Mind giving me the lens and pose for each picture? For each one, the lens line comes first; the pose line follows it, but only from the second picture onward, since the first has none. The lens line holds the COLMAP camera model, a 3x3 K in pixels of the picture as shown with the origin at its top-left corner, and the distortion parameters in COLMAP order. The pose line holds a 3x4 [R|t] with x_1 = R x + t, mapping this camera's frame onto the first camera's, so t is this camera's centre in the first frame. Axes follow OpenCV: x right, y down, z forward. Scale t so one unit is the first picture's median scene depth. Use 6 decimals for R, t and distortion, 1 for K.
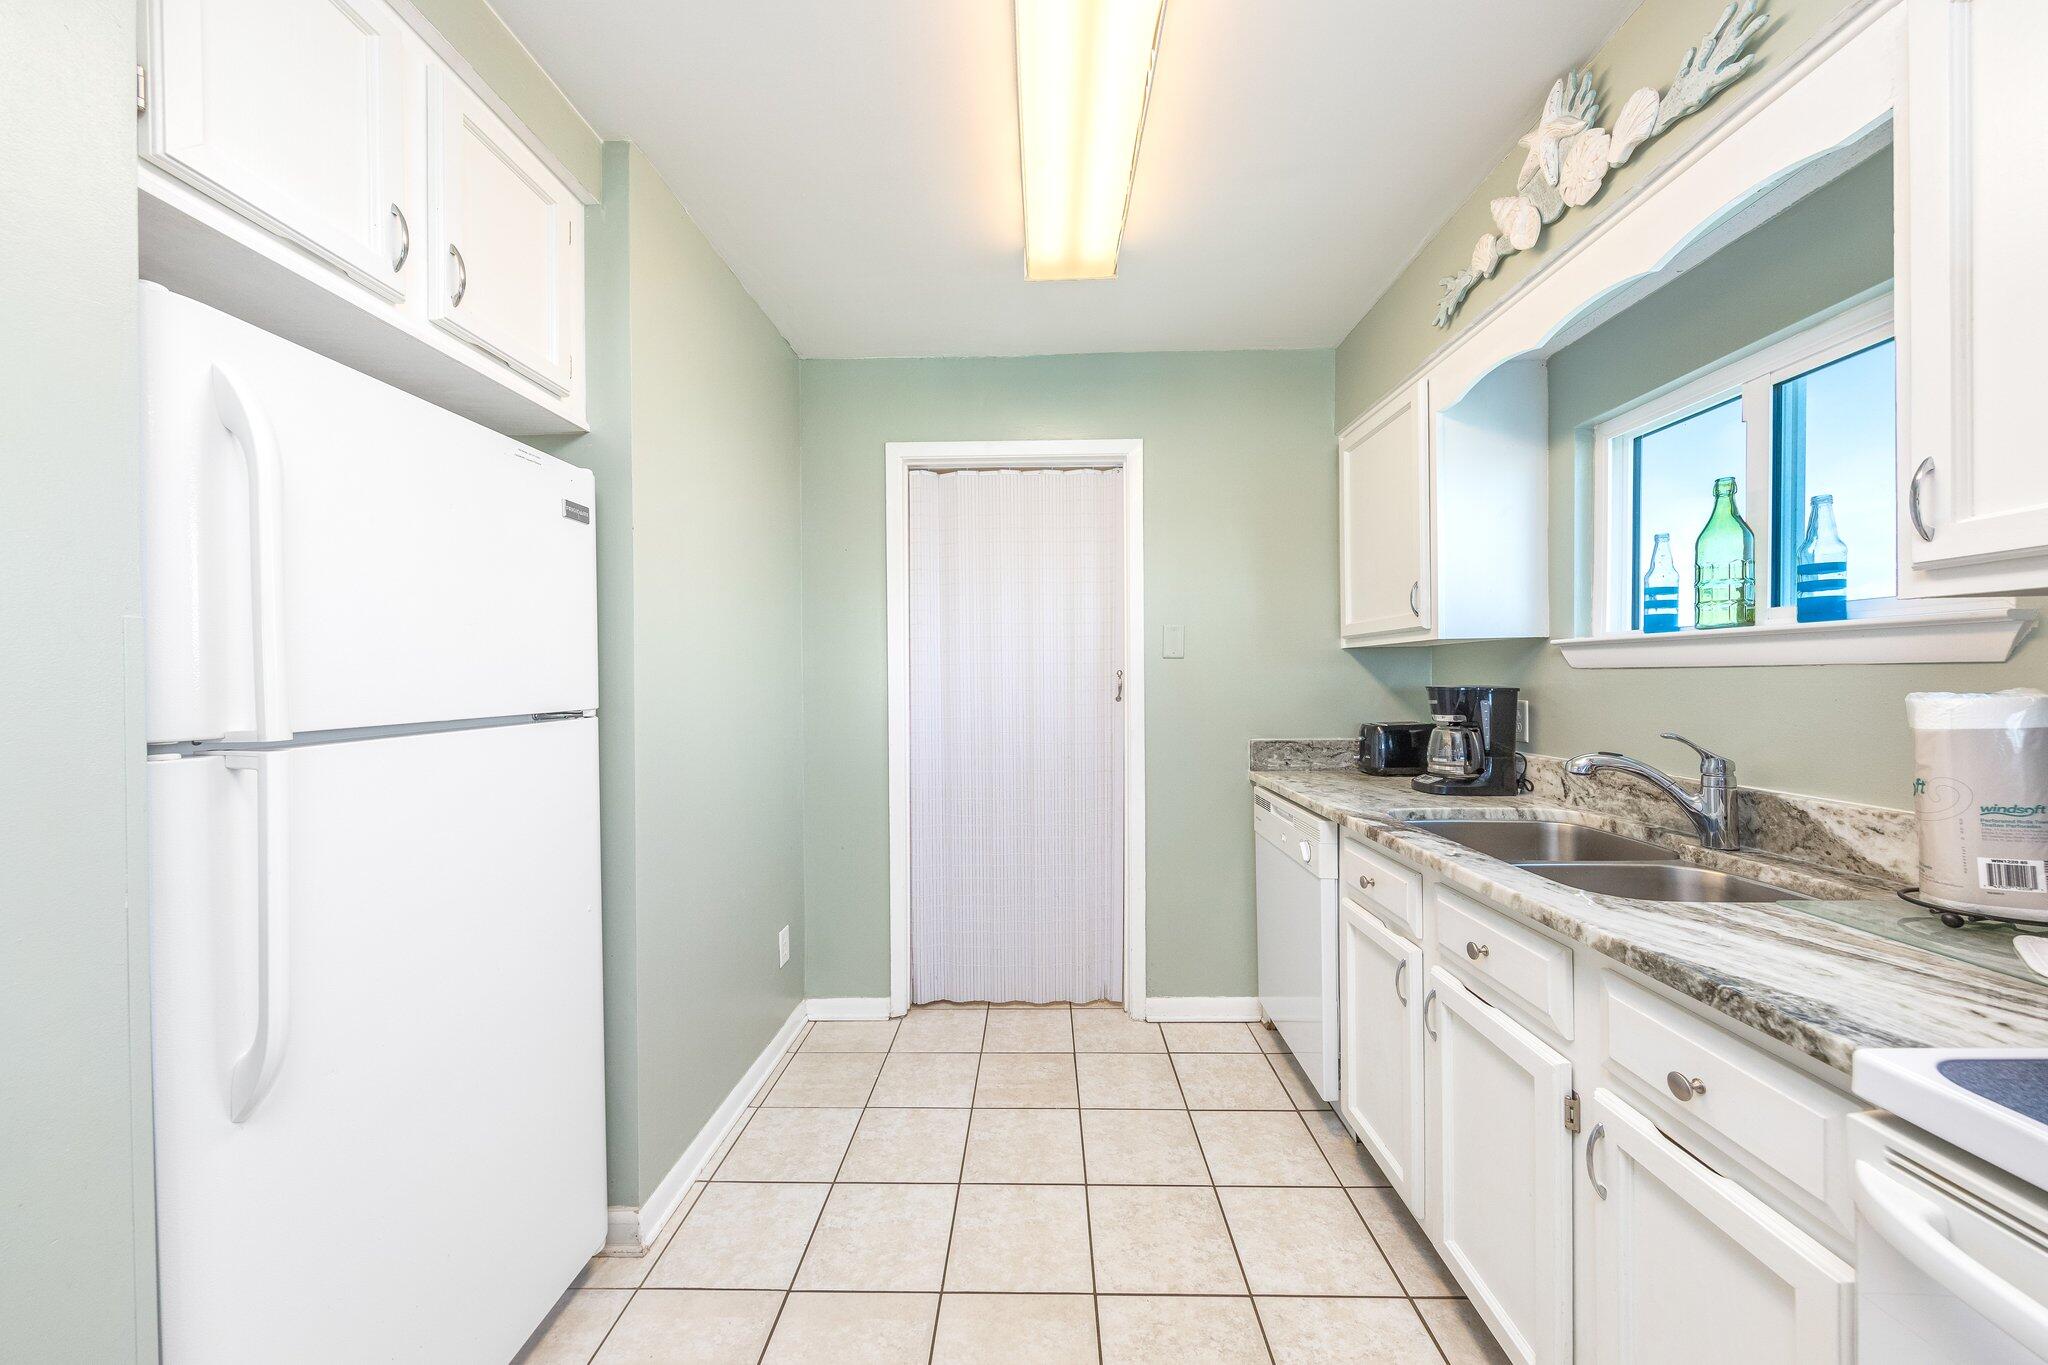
lens RADIAL K [[718.3, 0, 1024.0], [0, 718.3, 682.5], [0, 0, 1]] dist [0.002024, 0.000161]
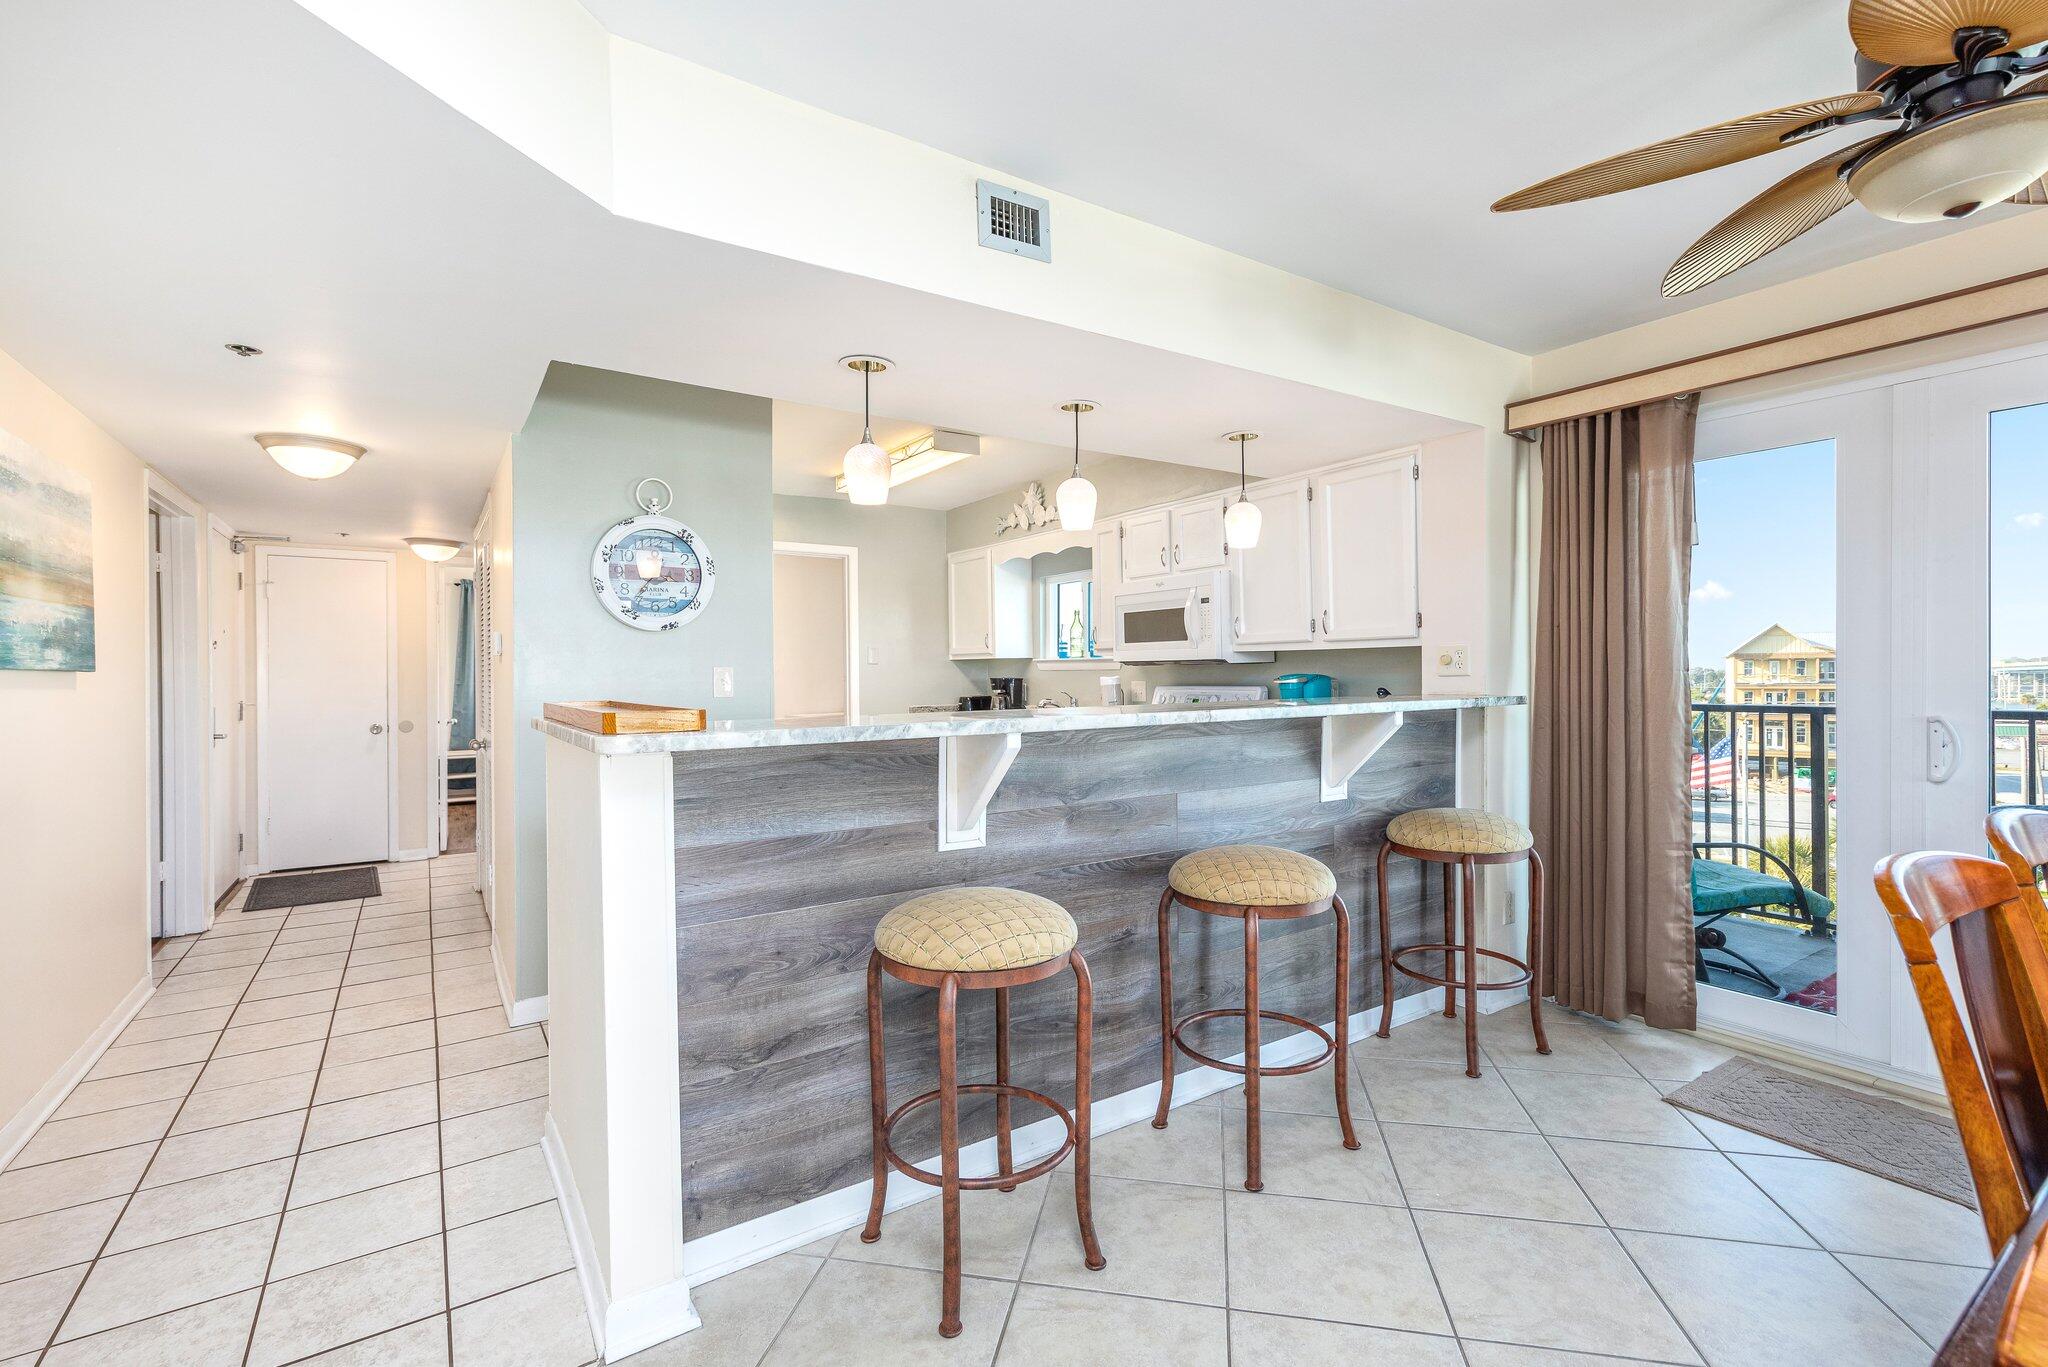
lens RADIAL K [[911.1, 0, 1027.9], [0, 911.1, 685.8], [0, 0, 1]] dist [0.006422, 0.000143]
pose [[0.817592, -0.005794, 0.575768, -1.526135], [0.004731, 0.999983, 0.003344, 0.032323], [-0.575778, -0.000010, 0.817606, -2.176927]]
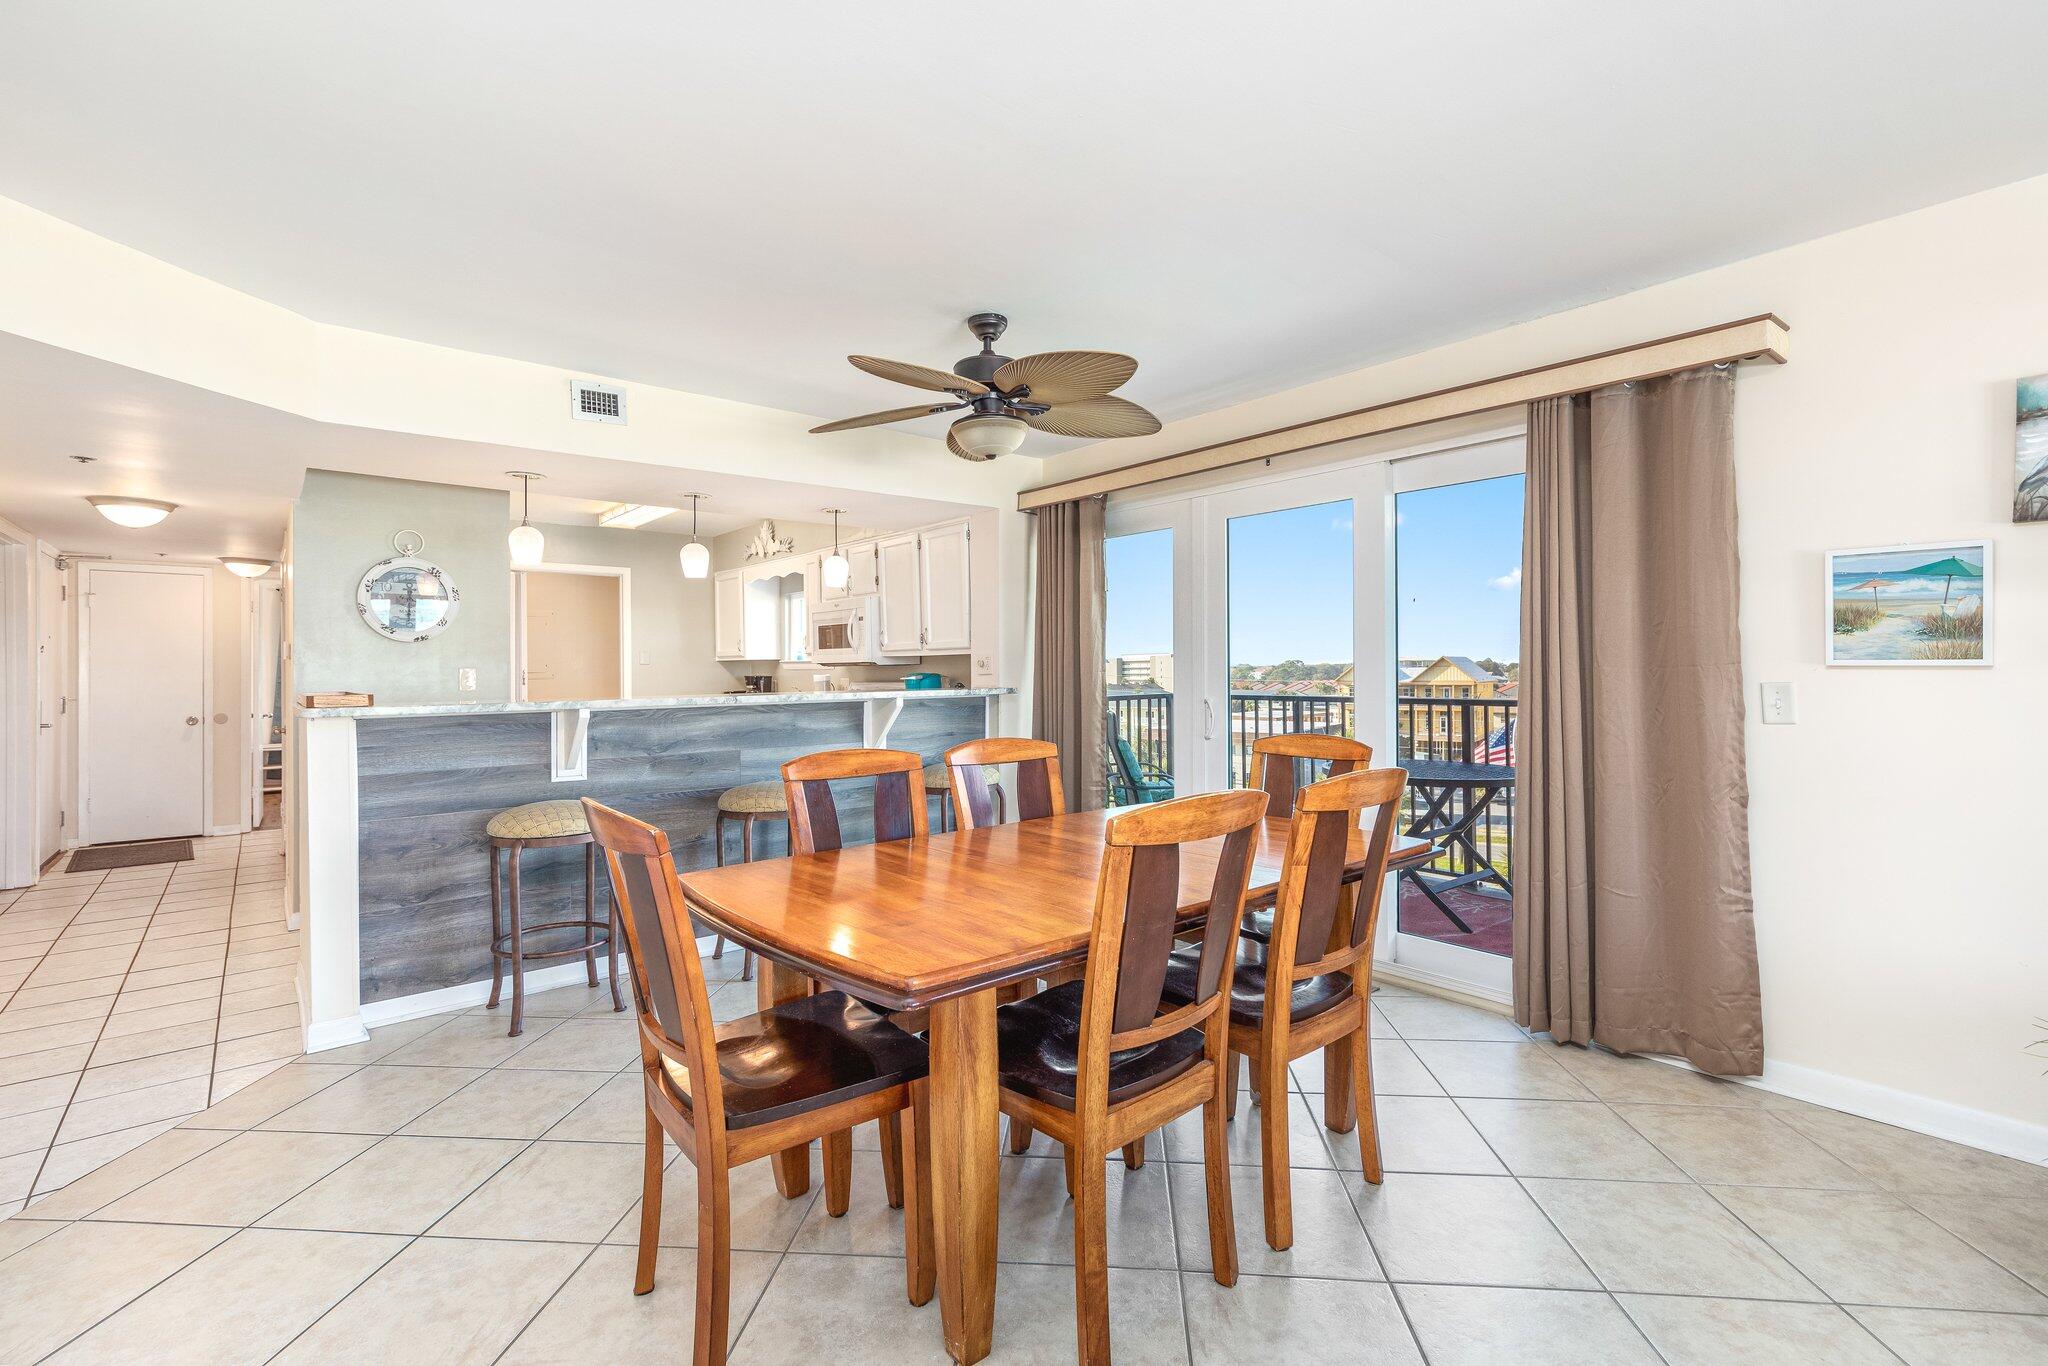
lens RADIAL K [[916.2, 0, 1023.6], [0, 916.2, 674.8], [0, 0, 1]] dist [0.008231, -0.000559]
pose [[0.752958, -0.000449, 0.658068, -1.454736], [0.005743, 0.999966, -0.005888, 0.041228], [-0.658043, 0.008213, 0.752935, -3.596440]]
